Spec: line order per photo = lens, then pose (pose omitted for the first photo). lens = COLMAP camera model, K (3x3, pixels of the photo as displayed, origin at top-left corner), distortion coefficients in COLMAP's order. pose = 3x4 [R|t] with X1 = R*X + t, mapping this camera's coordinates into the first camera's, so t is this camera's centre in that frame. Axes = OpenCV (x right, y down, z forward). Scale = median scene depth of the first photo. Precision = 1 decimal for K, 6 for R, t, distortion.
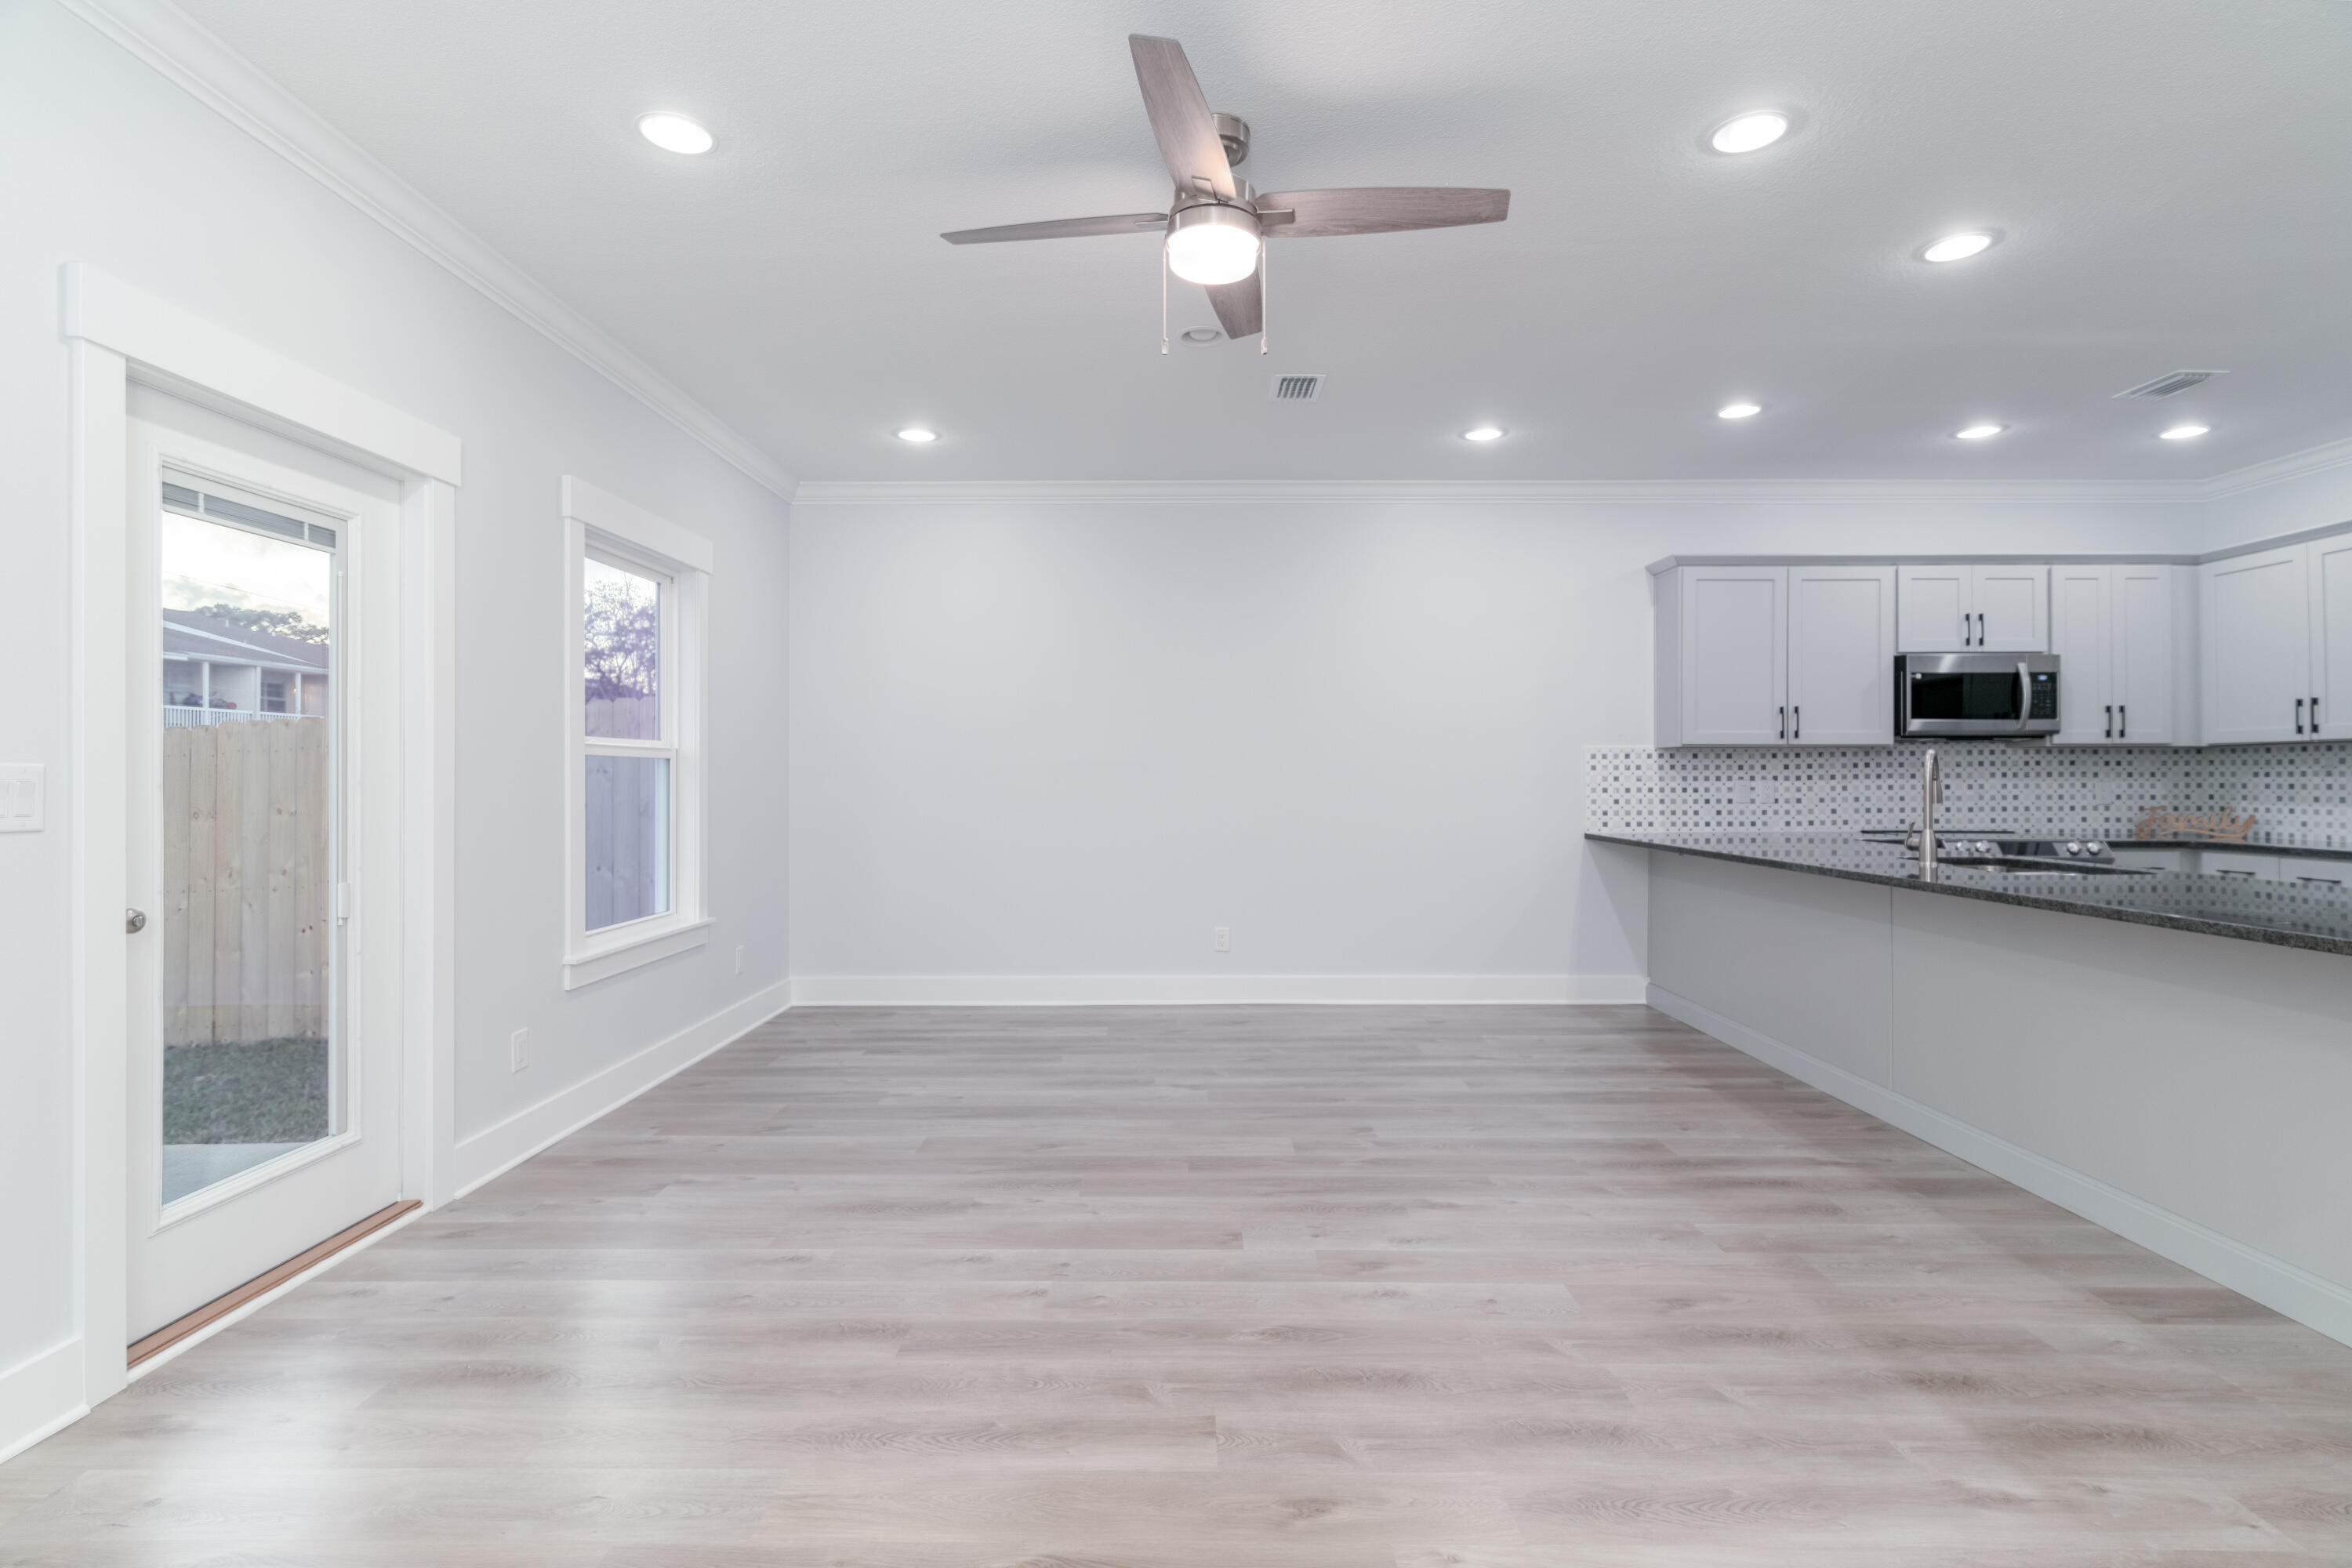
lens RADIAL K [[1117.8, 0, 1182.4], [0, 1117.8, 774.9], [0, 0, 1]] dist [0.004114, 0.000171]
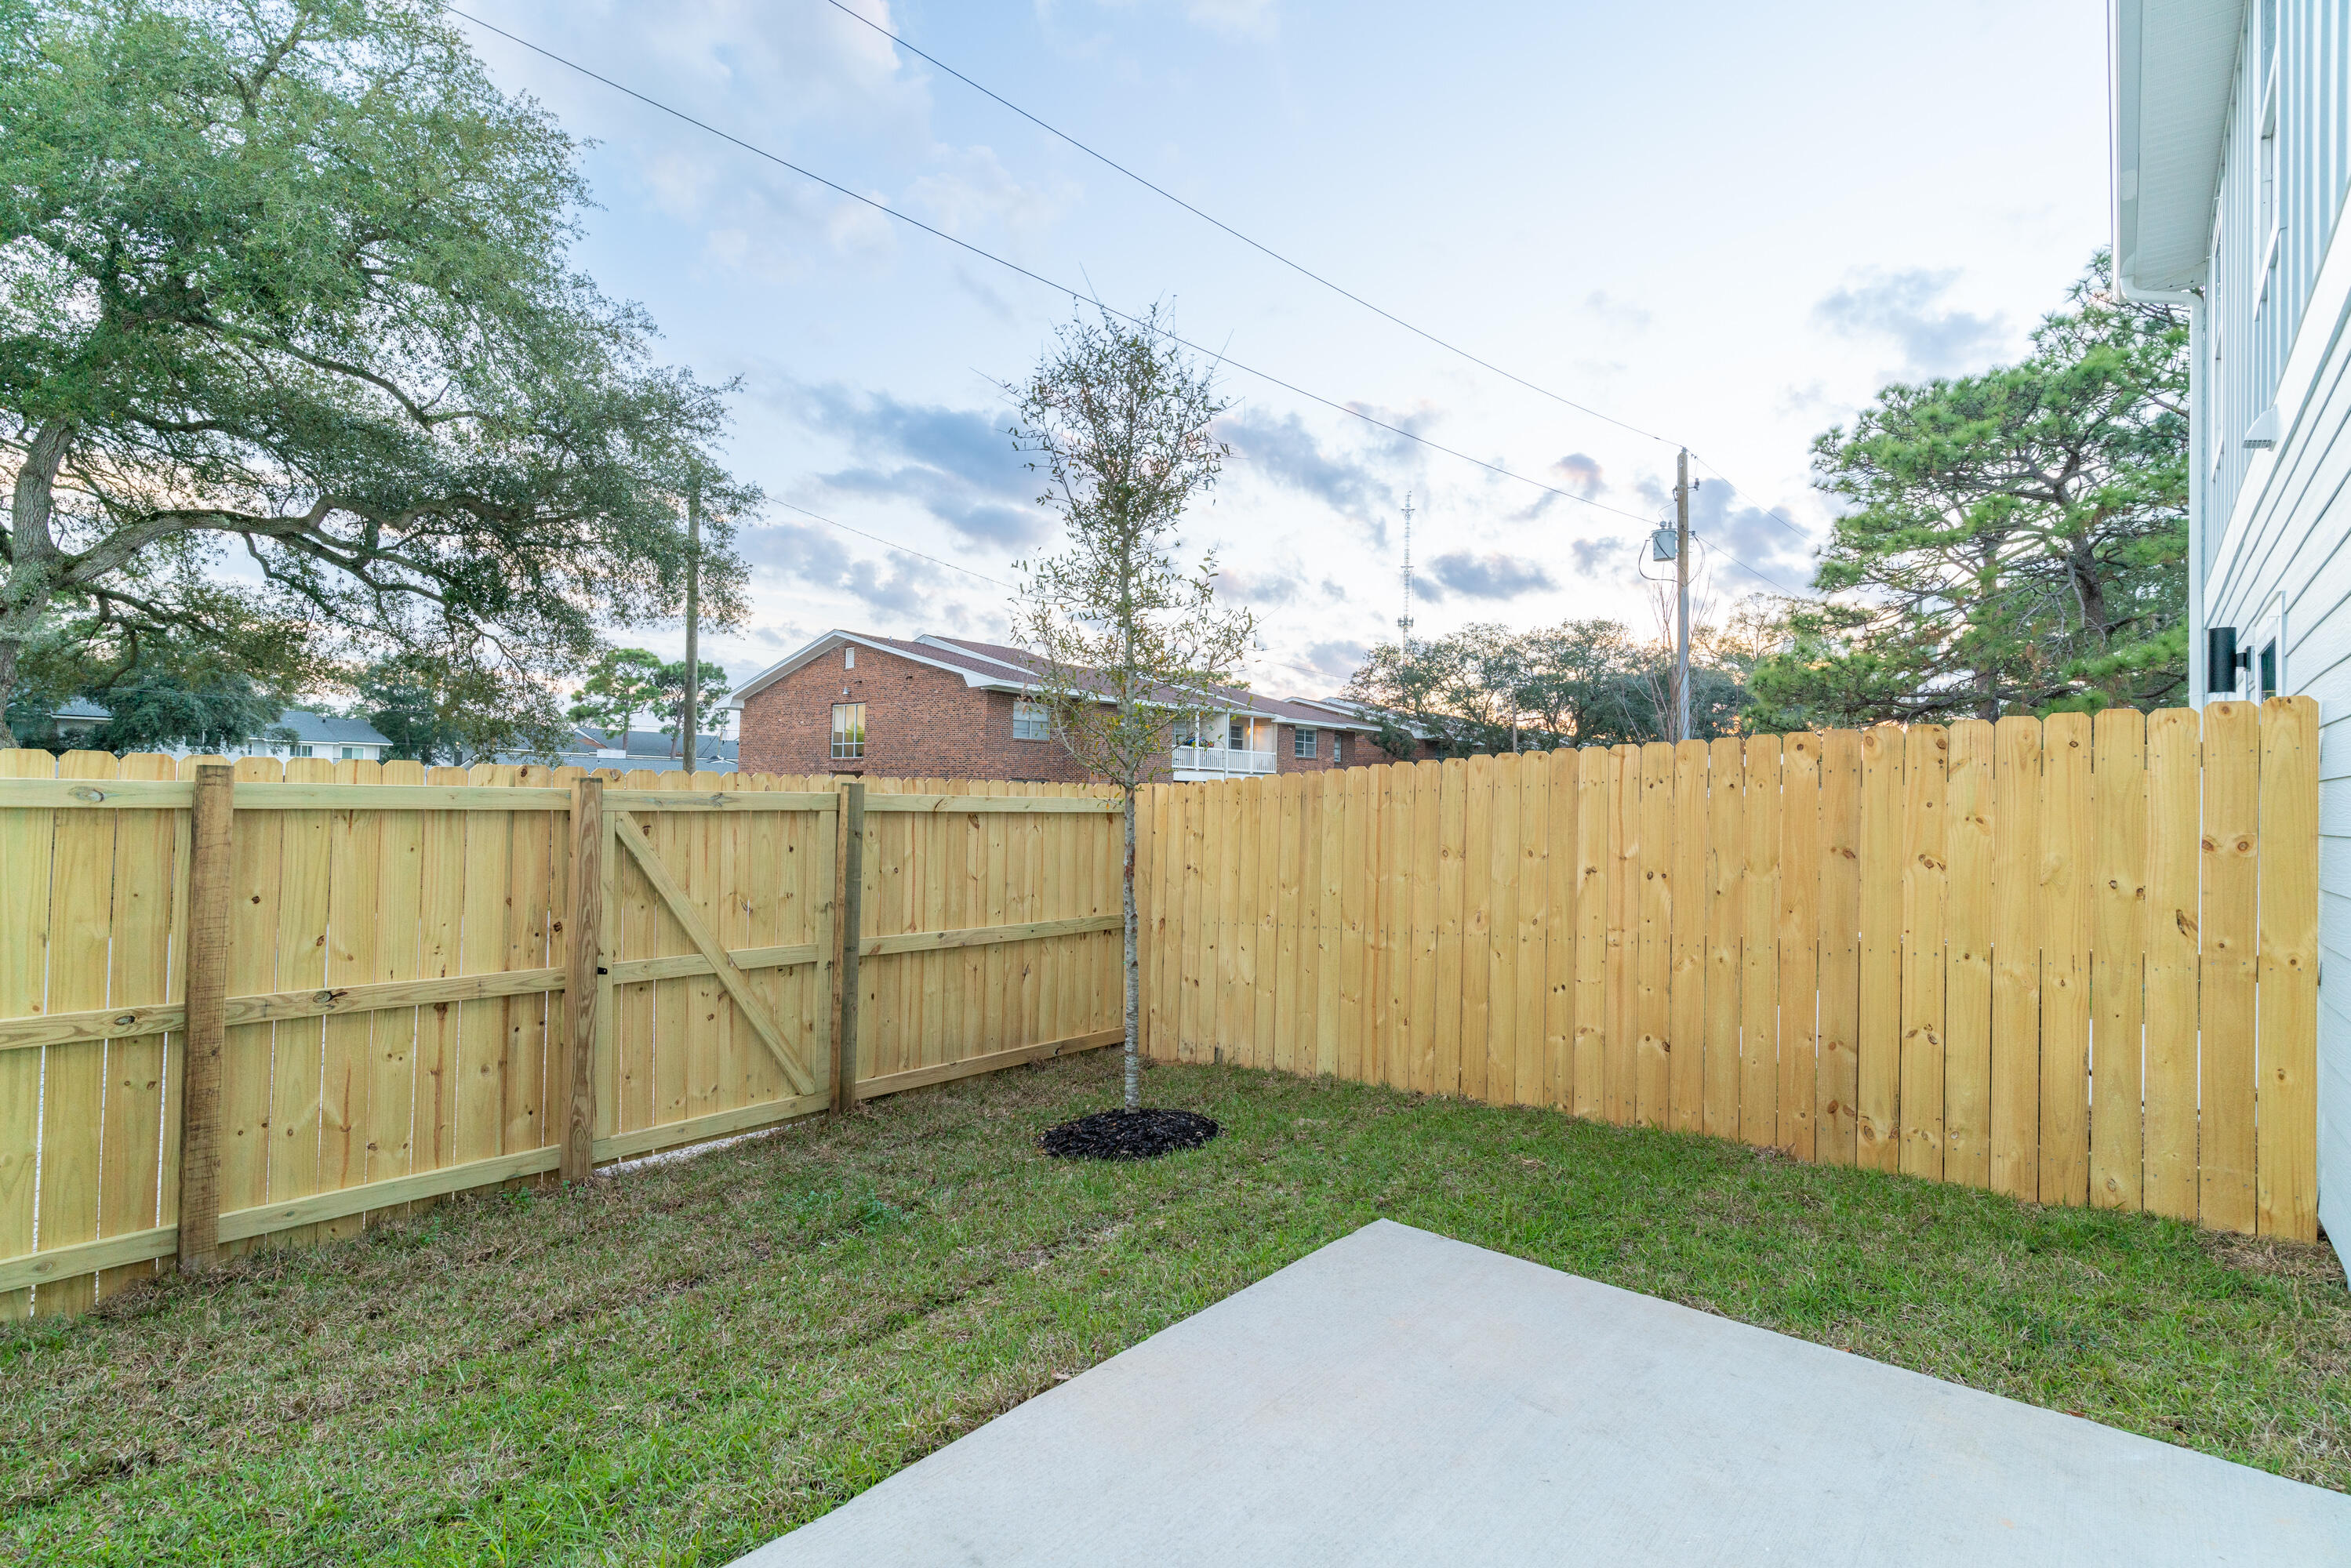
lens RADIAL K [[1110.2, 0, 1175.5], [0, 1110.2, 784.0], [0, 0, 1]] dist [-0.000250, 0.000214]
pose [[0.761165, 0.008204, -0.648506, -0.732954], [-0.021199, 0.999700, -0.012235, -0.011033], [0.648212, 0.023060, 0.761111, 0.216502]]
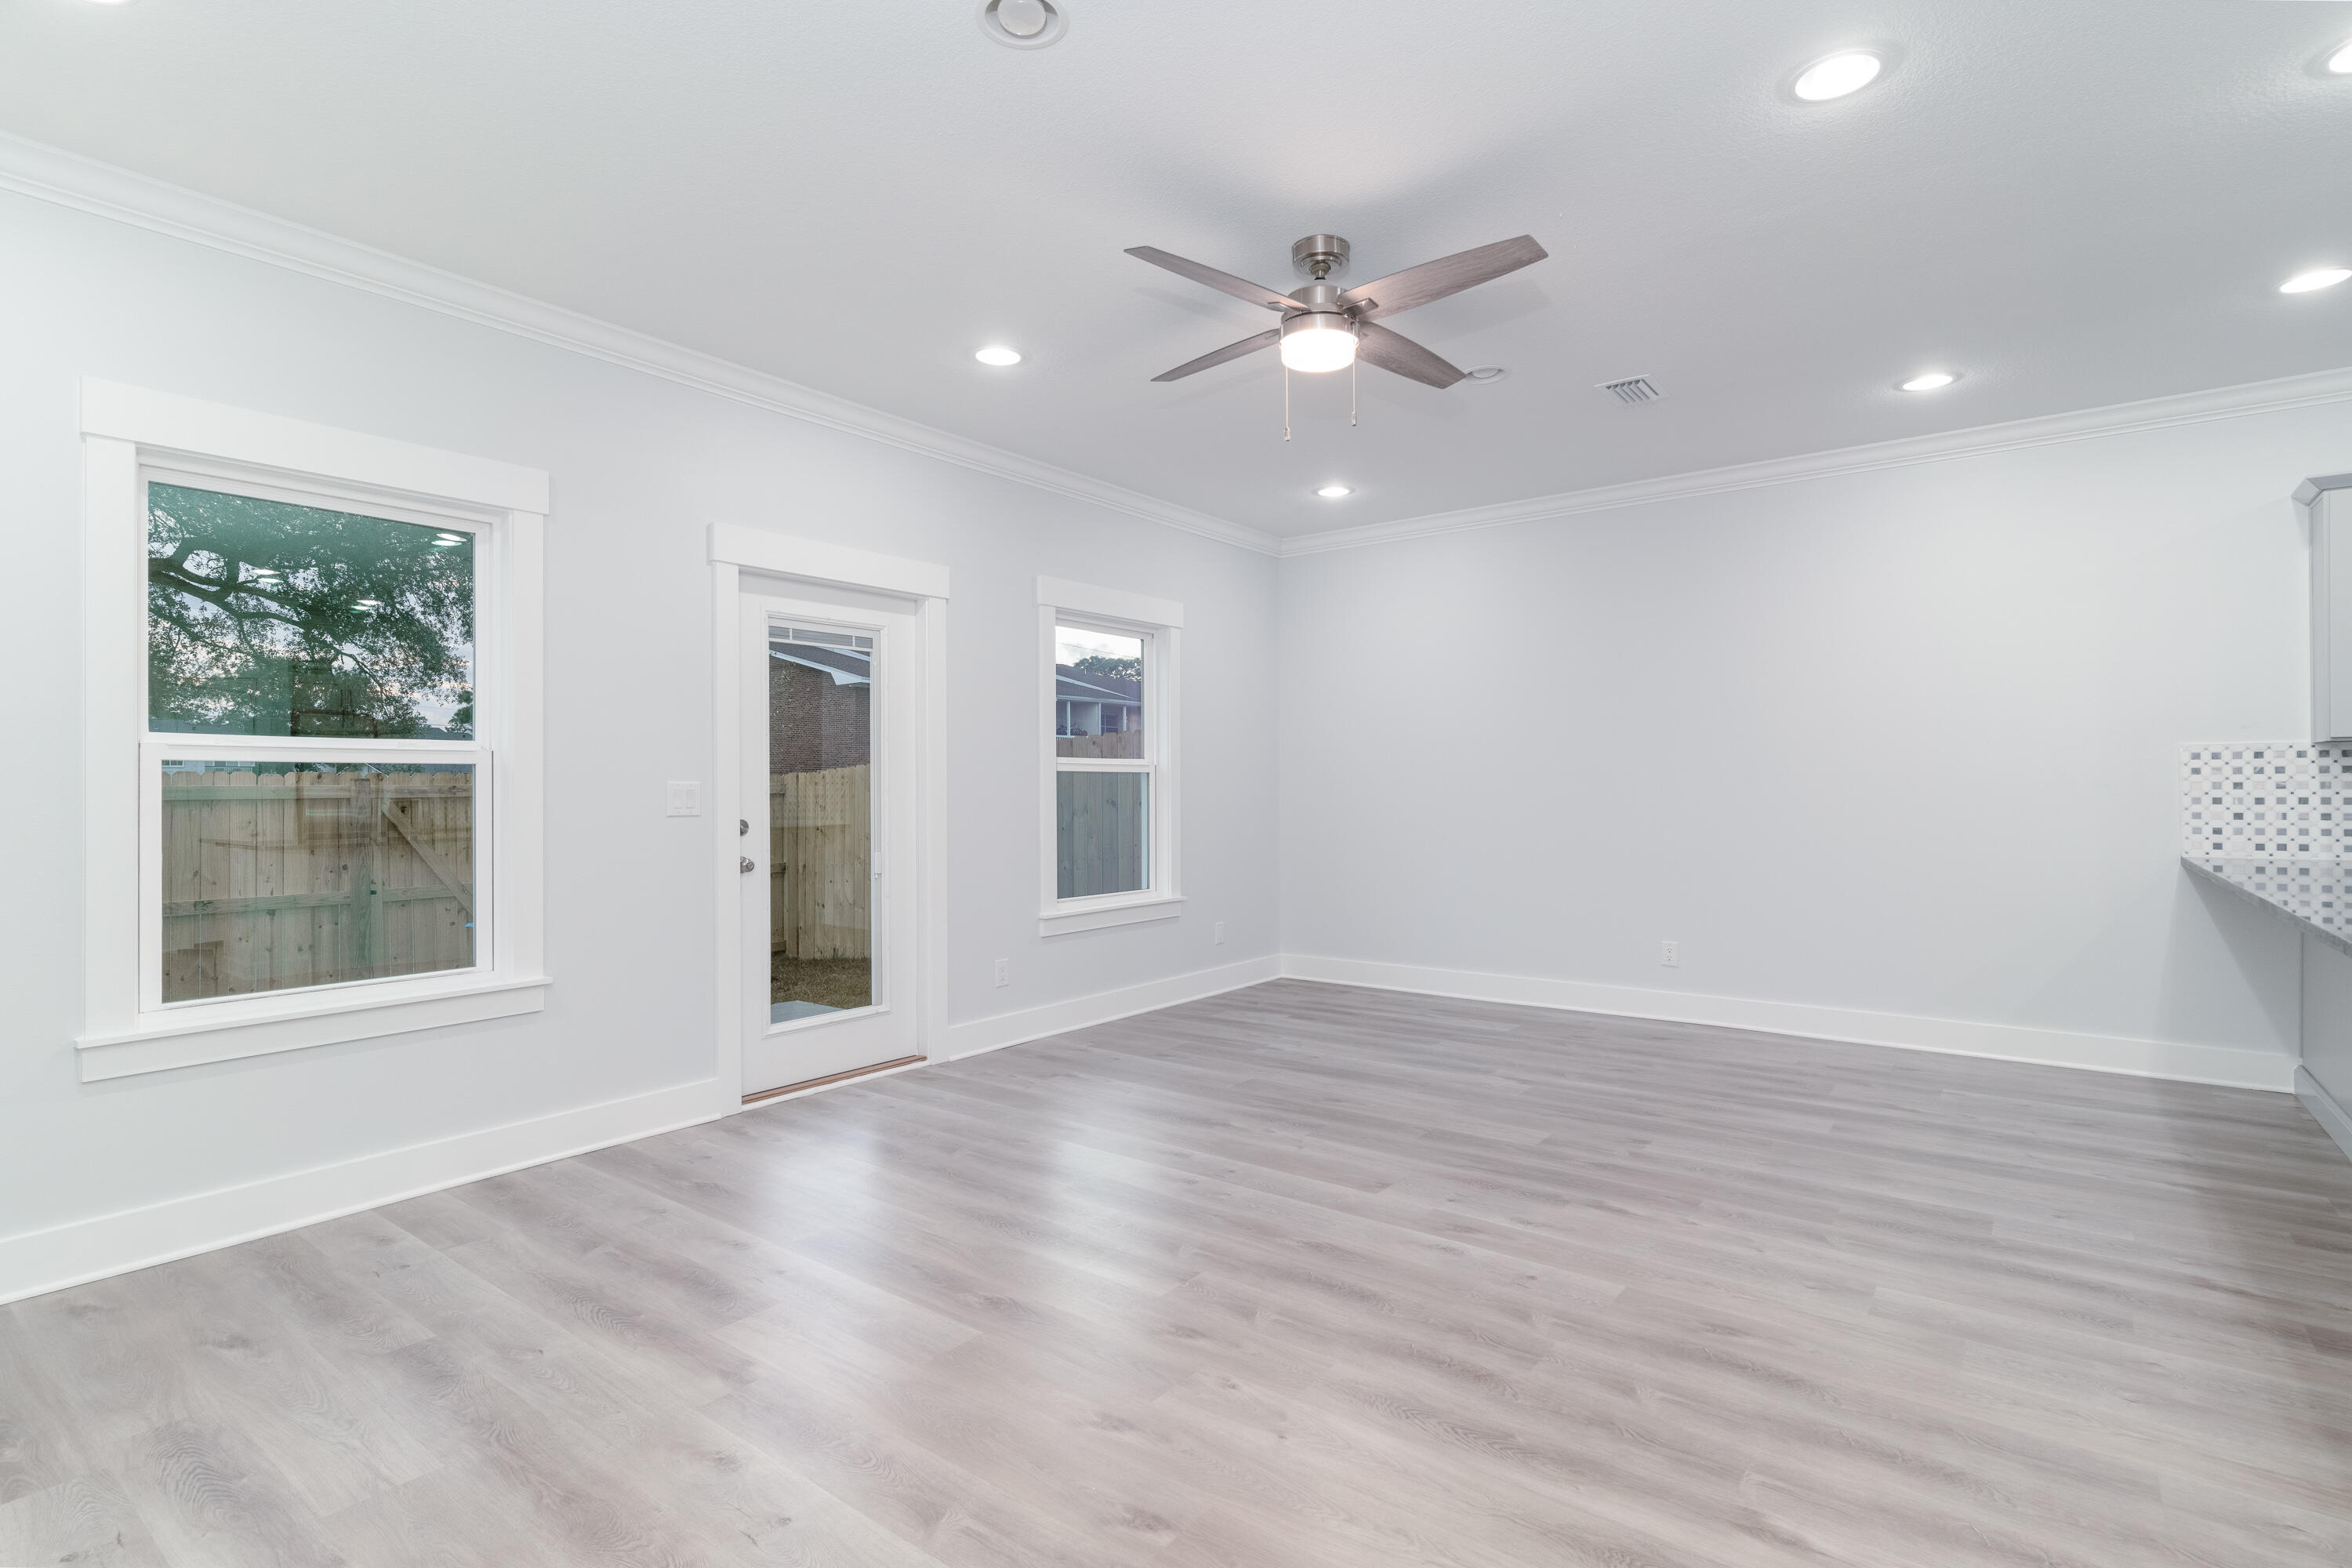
lens RADIAL K [[1117.7, 0, 1182.1], [0, 1117.7, 785.9], [0, 0, 1]] dist [0.004146, 0.000282]
pose [[0.803004, -0.002756, -0.595967, 0.460625], [0.004416, 0.999989, 0.001325, -0.000633], [0.595957, -0.003696, 0.803008, -0.037494]]
